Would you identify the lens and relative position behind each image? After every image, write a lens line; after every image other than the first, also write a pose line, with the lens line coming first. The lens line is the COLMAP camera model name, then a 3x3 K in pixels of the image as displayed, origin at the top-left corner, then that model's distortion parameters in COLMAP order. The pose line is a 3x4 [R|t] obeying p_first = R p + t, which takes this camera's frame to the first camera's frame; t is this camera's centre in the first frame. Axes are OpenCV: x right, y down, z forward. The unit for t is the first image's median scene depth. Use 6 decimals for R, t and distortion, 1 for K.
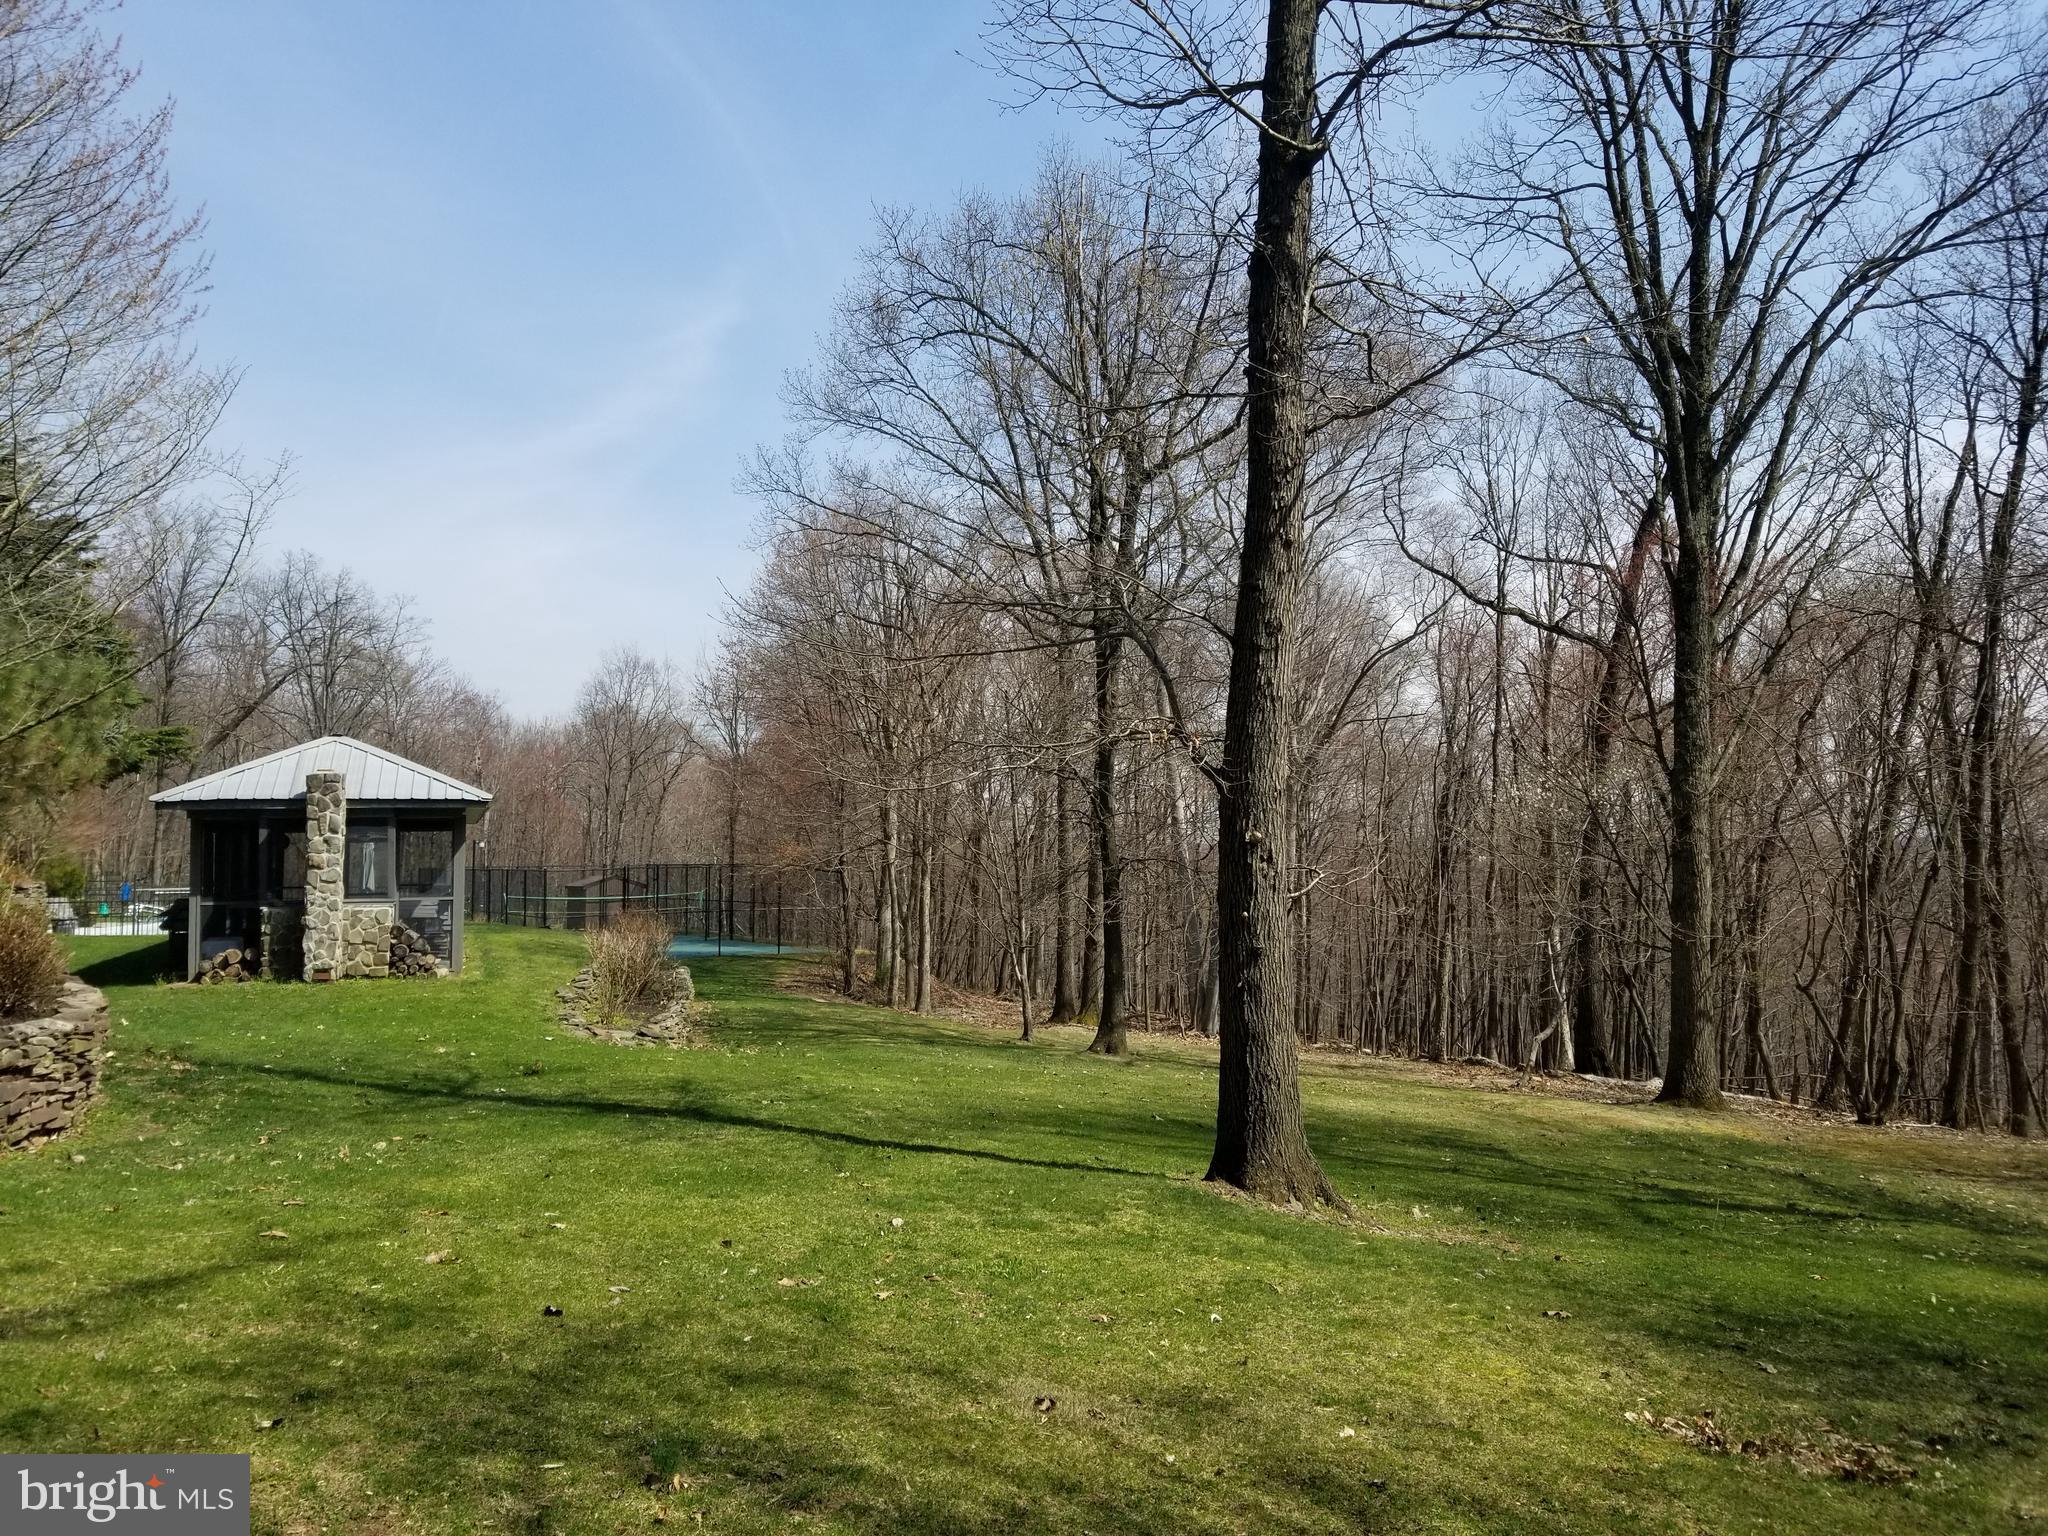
lens RADIAL K [[1402.0, 0, 1009.9], [0, 1402.0, 771.2], [0, 0, 1]] dist [-0.049519, 0.000525]
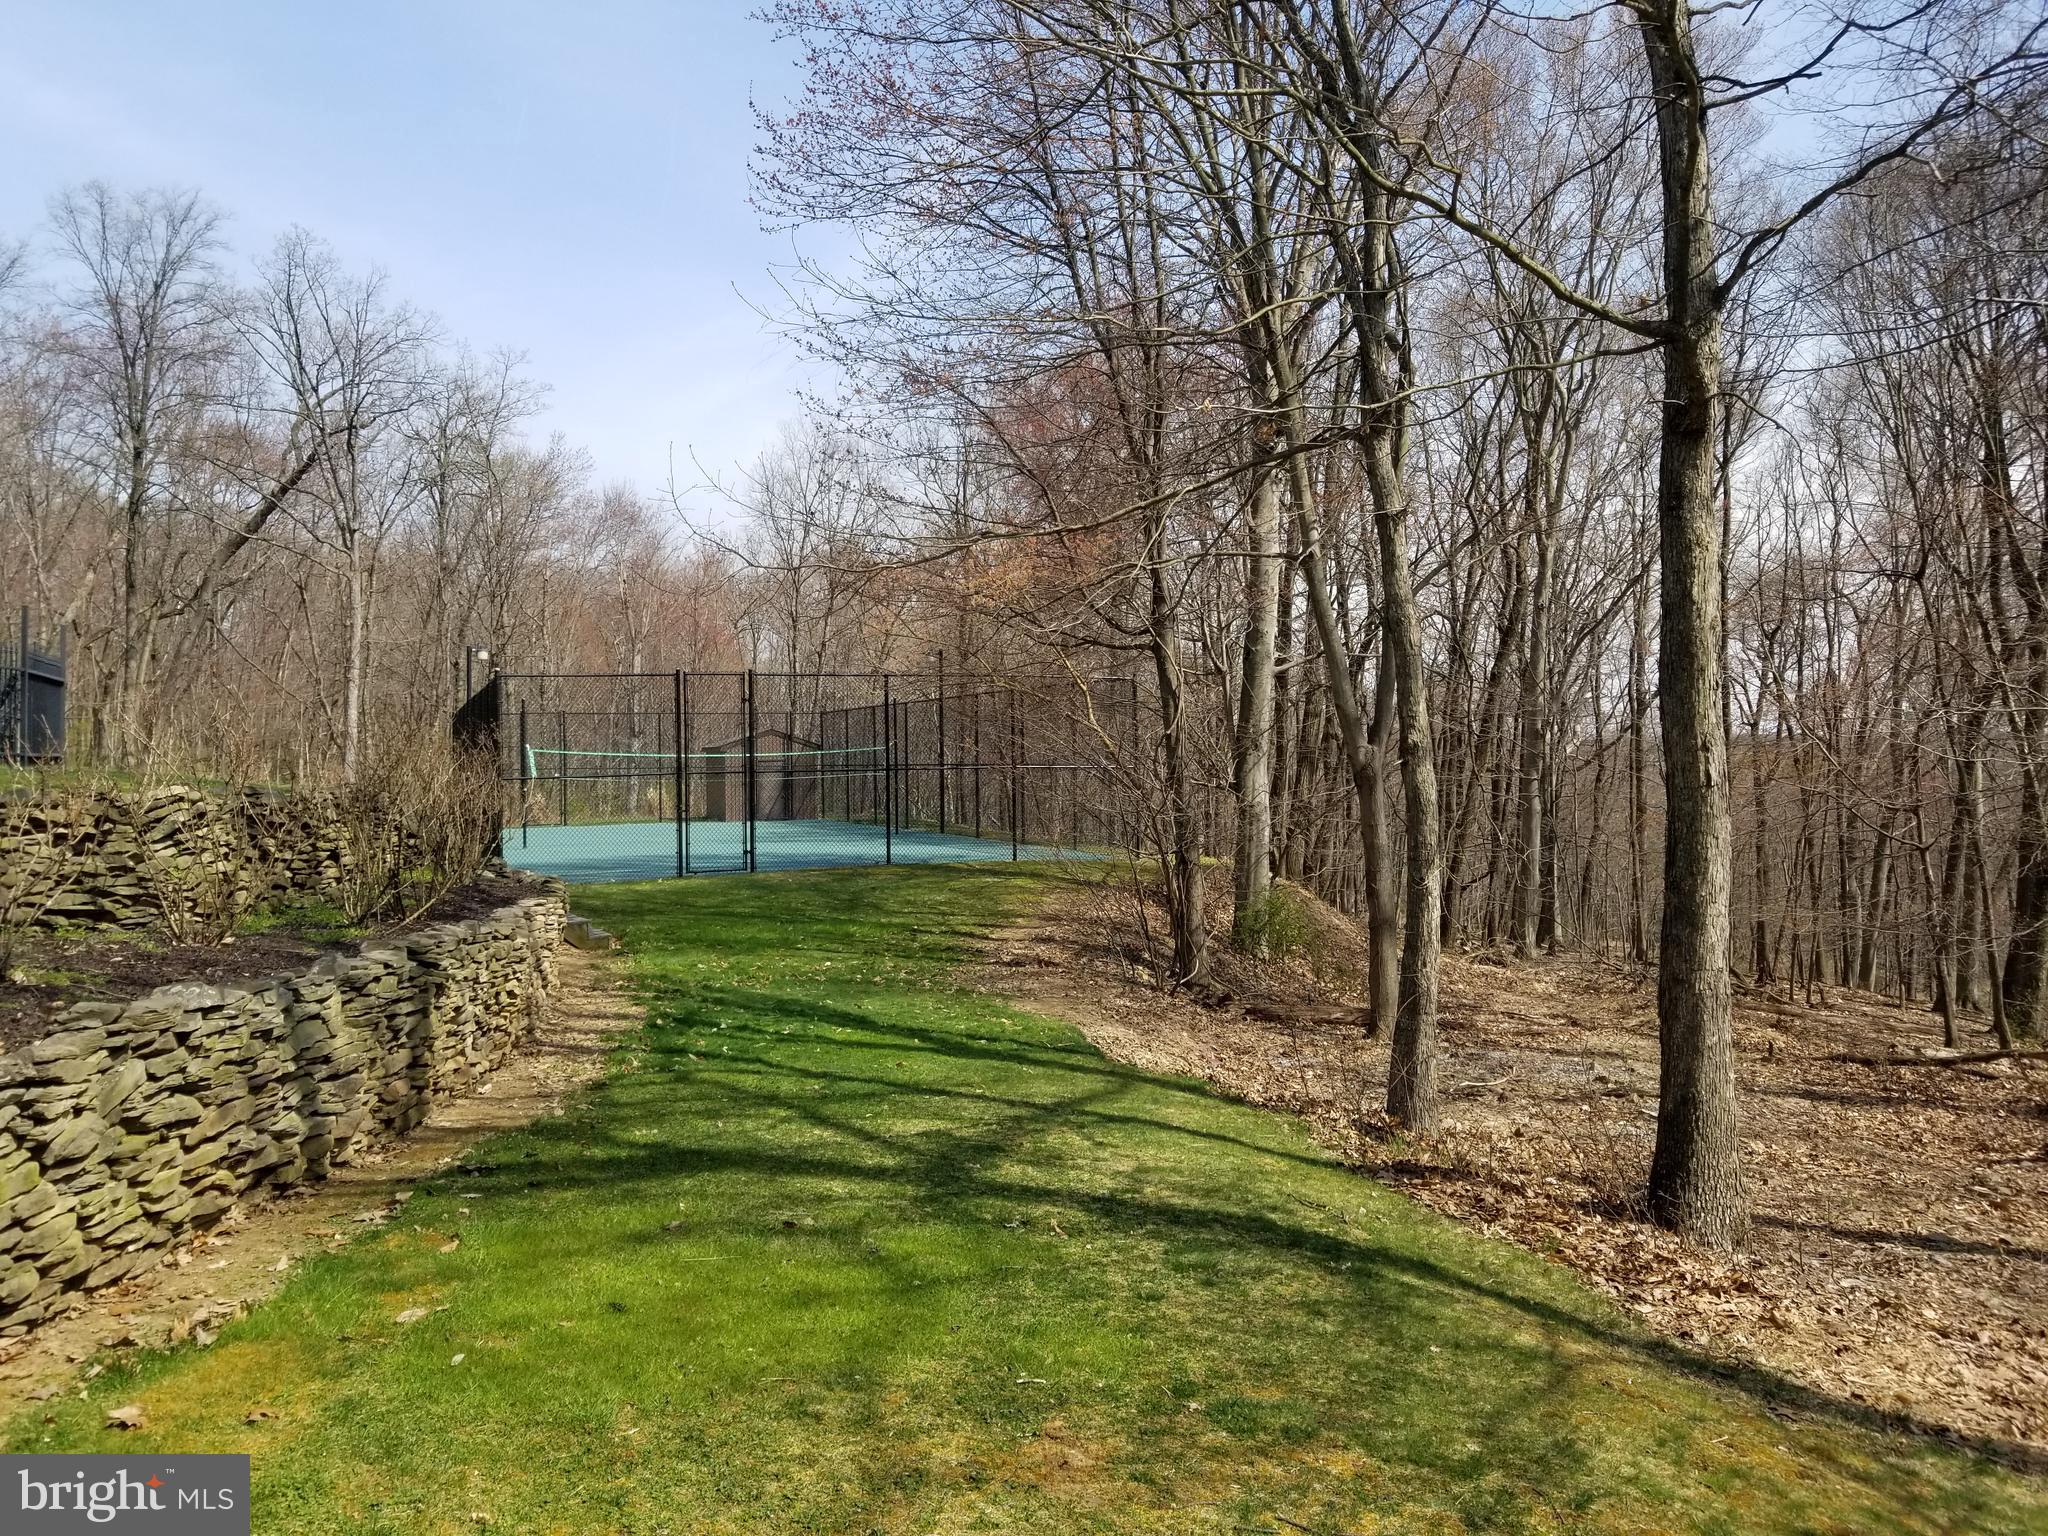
lens RADIAL K [[1402.0, 0, 1009.9], [0, 1402.0, 771.2], [0, 0, 1]] dist [-0.049519, 0.000525]
pose [[0.982536, 0.011425, -0.185721, -0.053784], [0.001374, 0.997641, 0.068639, 0.046151], [0.186067, -0.067696, 0.980202, 0.367703]]
